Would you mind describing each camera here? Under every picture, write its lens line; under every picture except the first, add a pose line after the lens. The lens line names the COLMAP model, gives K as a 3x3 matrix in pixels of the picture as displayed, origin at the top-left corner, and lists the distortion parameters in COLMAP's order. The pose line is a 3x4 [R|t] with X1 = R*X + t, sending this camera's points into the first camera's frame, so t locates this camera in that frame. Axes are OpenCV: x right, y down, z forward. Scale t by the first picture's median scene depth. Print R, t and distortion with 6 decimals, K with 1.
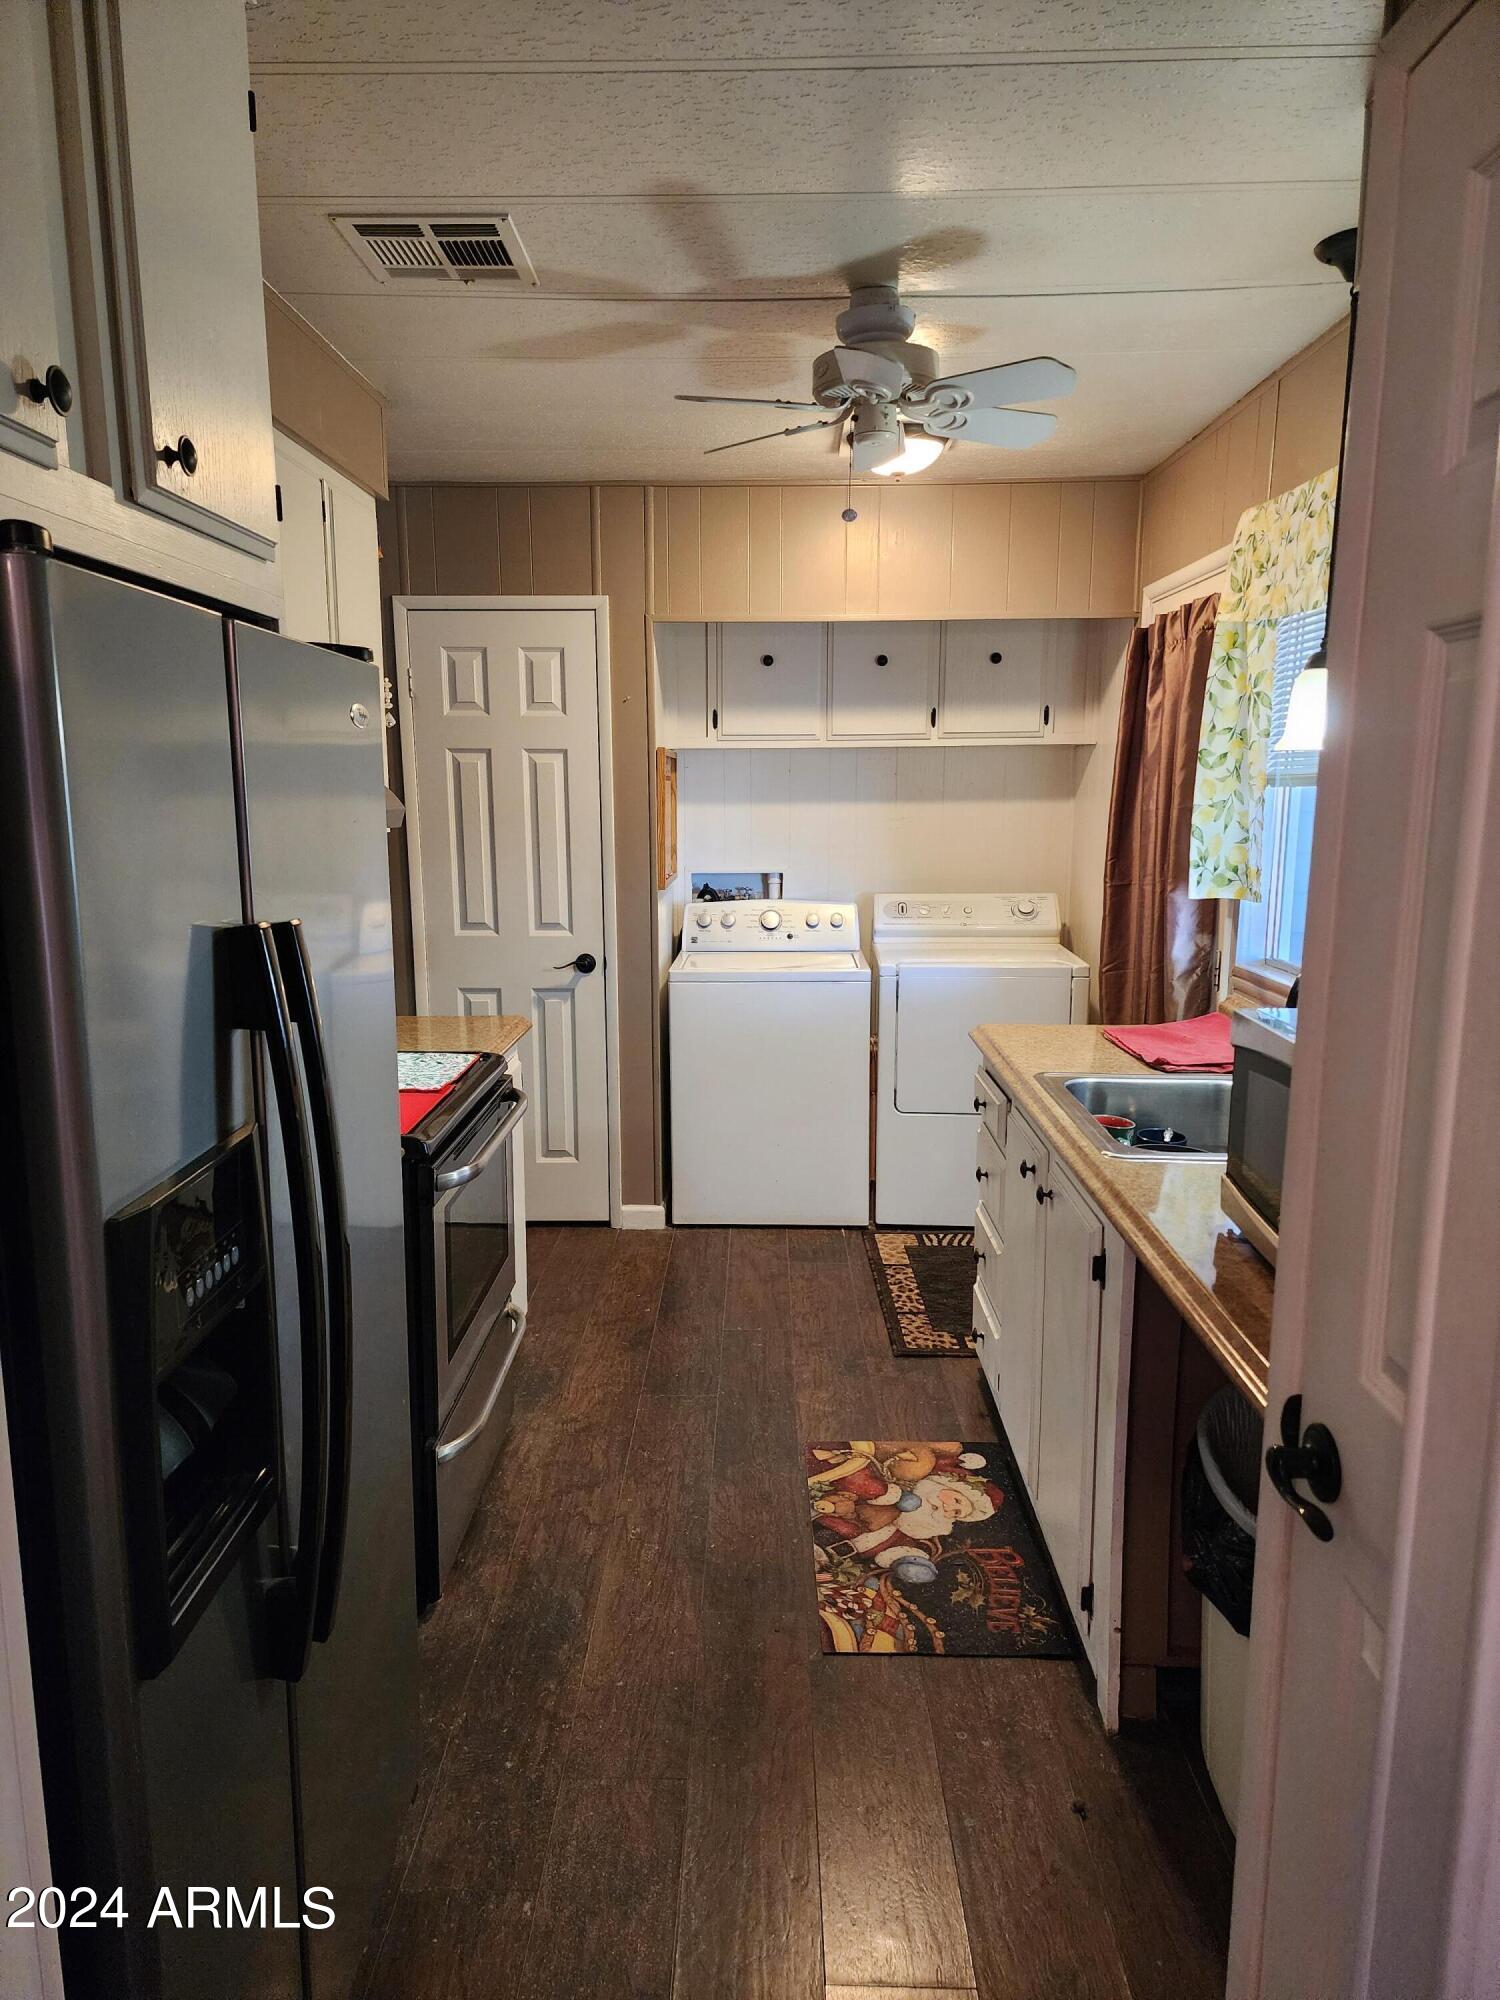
lens RADIAL K [[1365.2, 0, 750.0], [0, 1365.2, 1000.0], [0, 0, 1]] dist [0.114637, -0.257586]
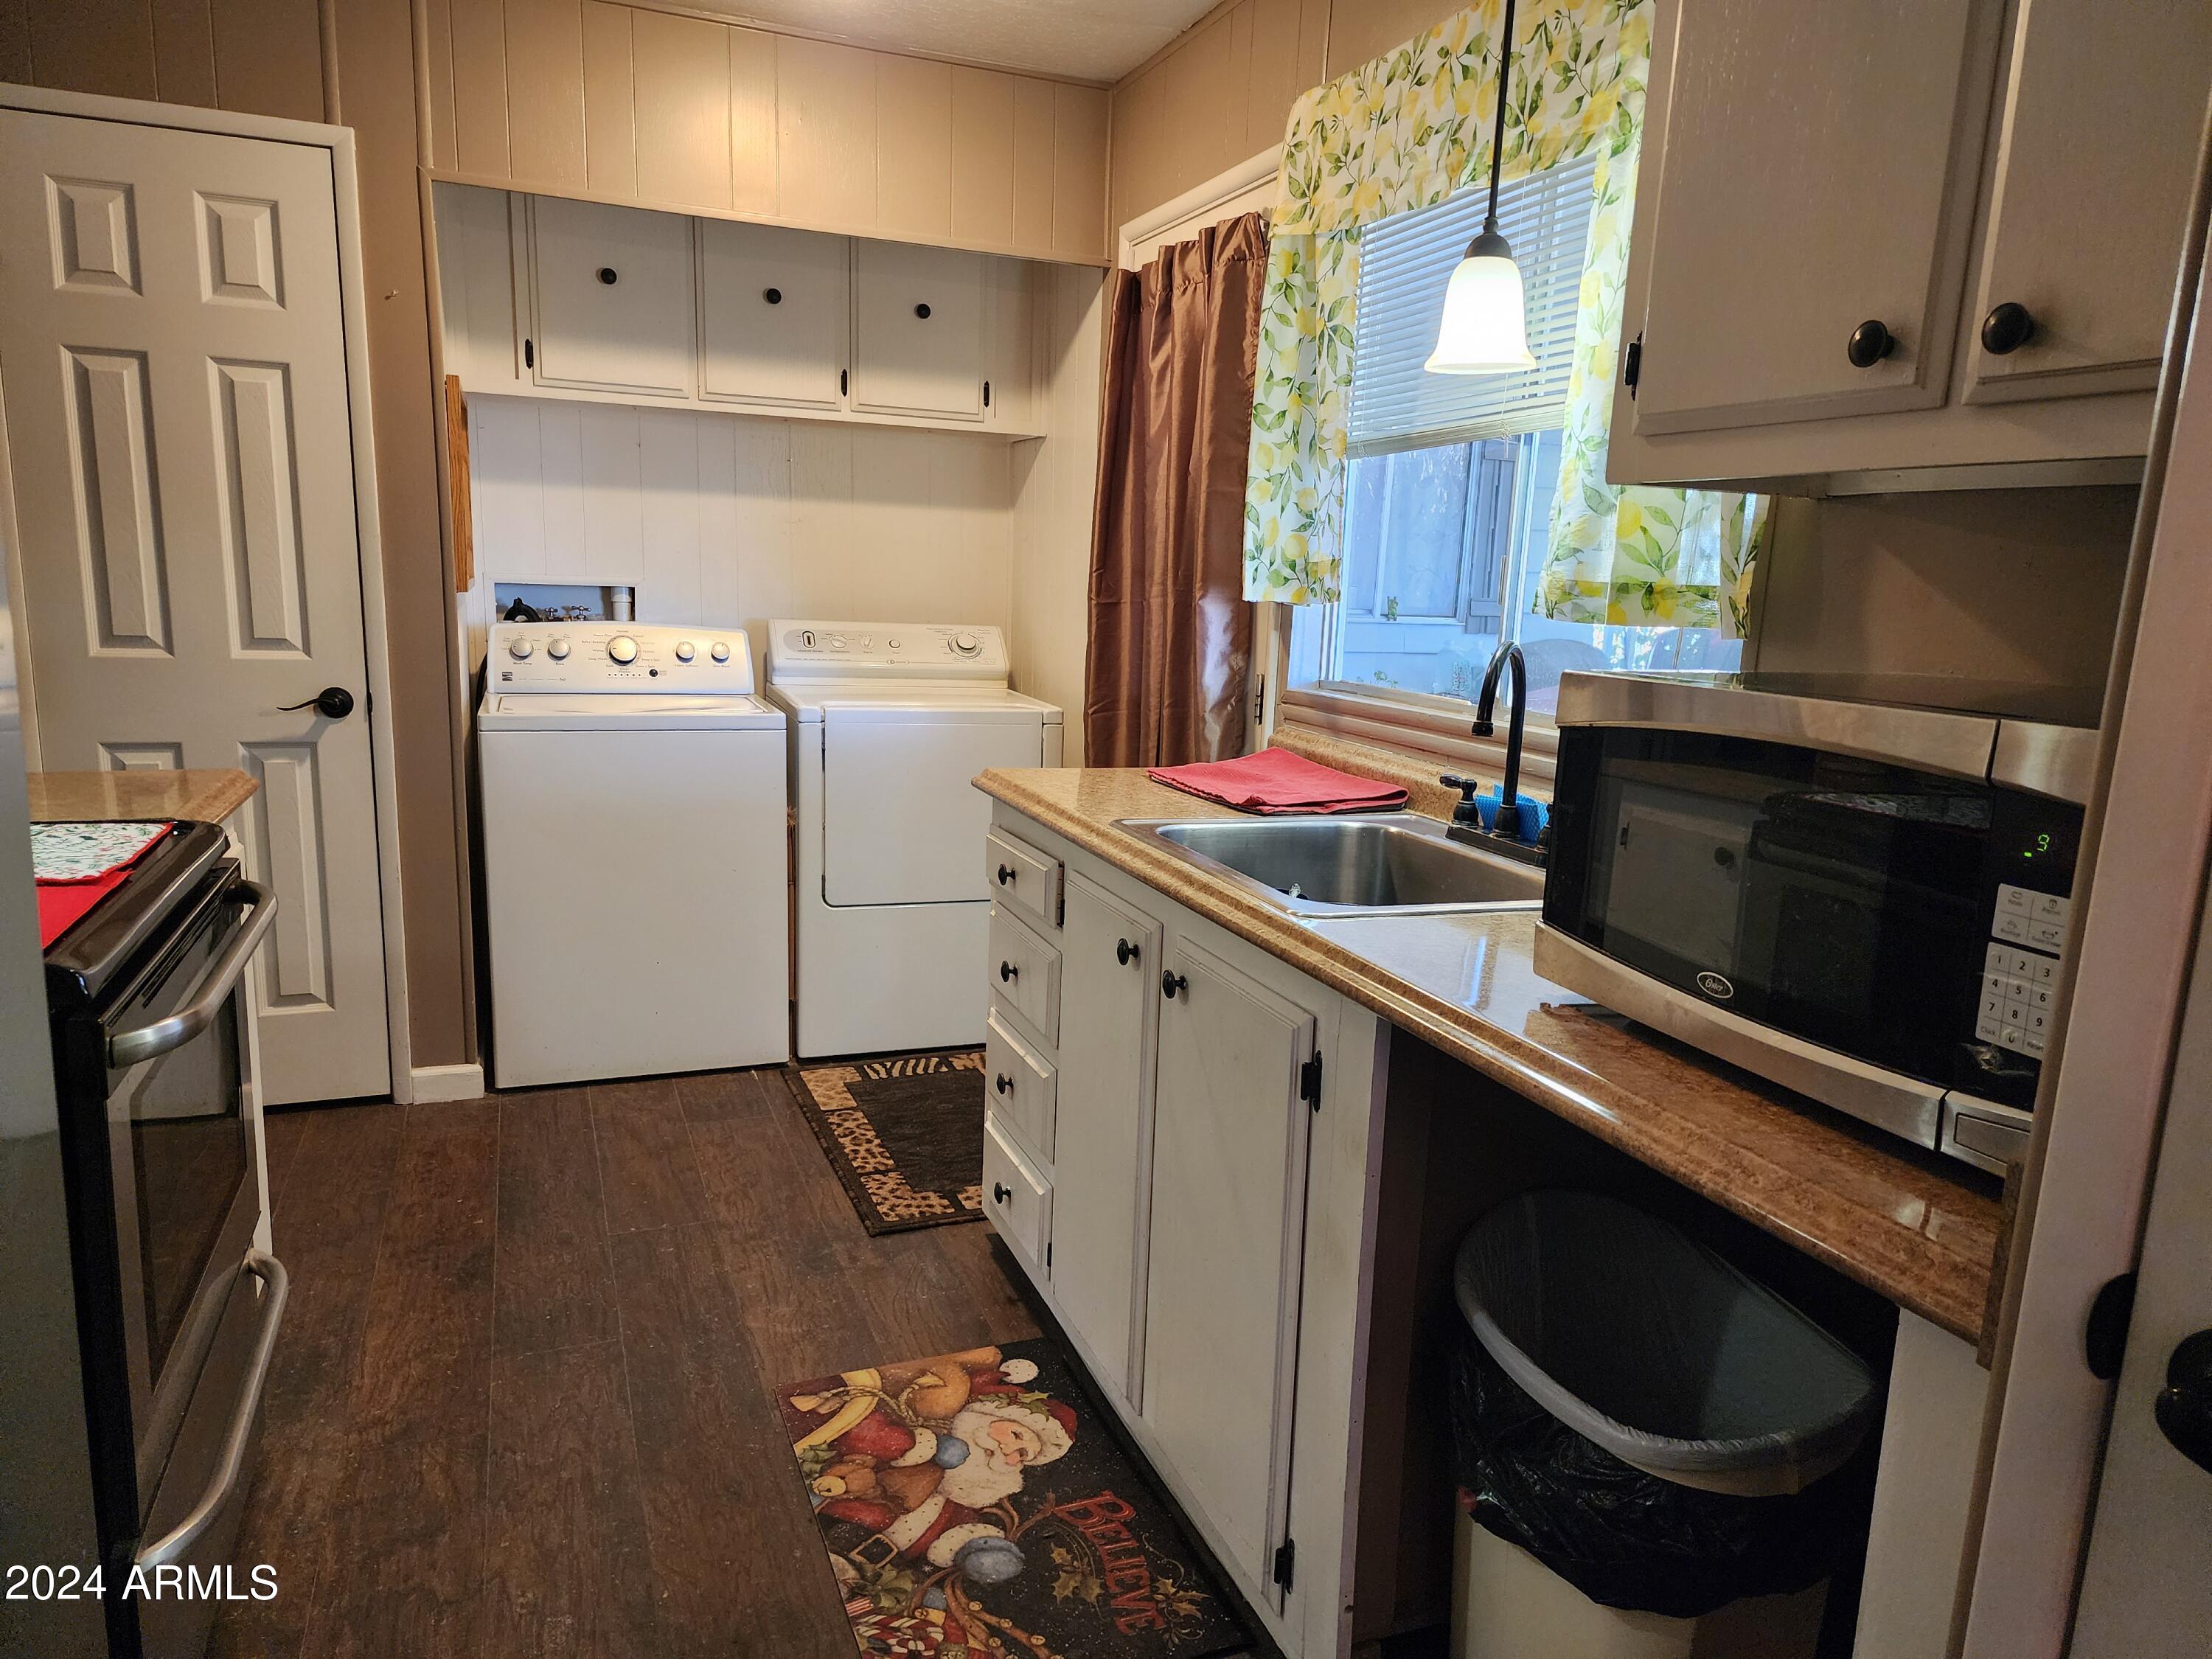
lens RADIAL K [[1472.4, 0, 1138.7], [0, 1472.4, 844.5], [0, 0, 1]] dist [0.065356, -0.063665]
pose [[0.915534, -0.037198, 0.400517, -0.069088], [0.027308, 0.999165, 0.030376, 0.035091], [-0.401313, -0.016873, 0.915786, 0.239890]]
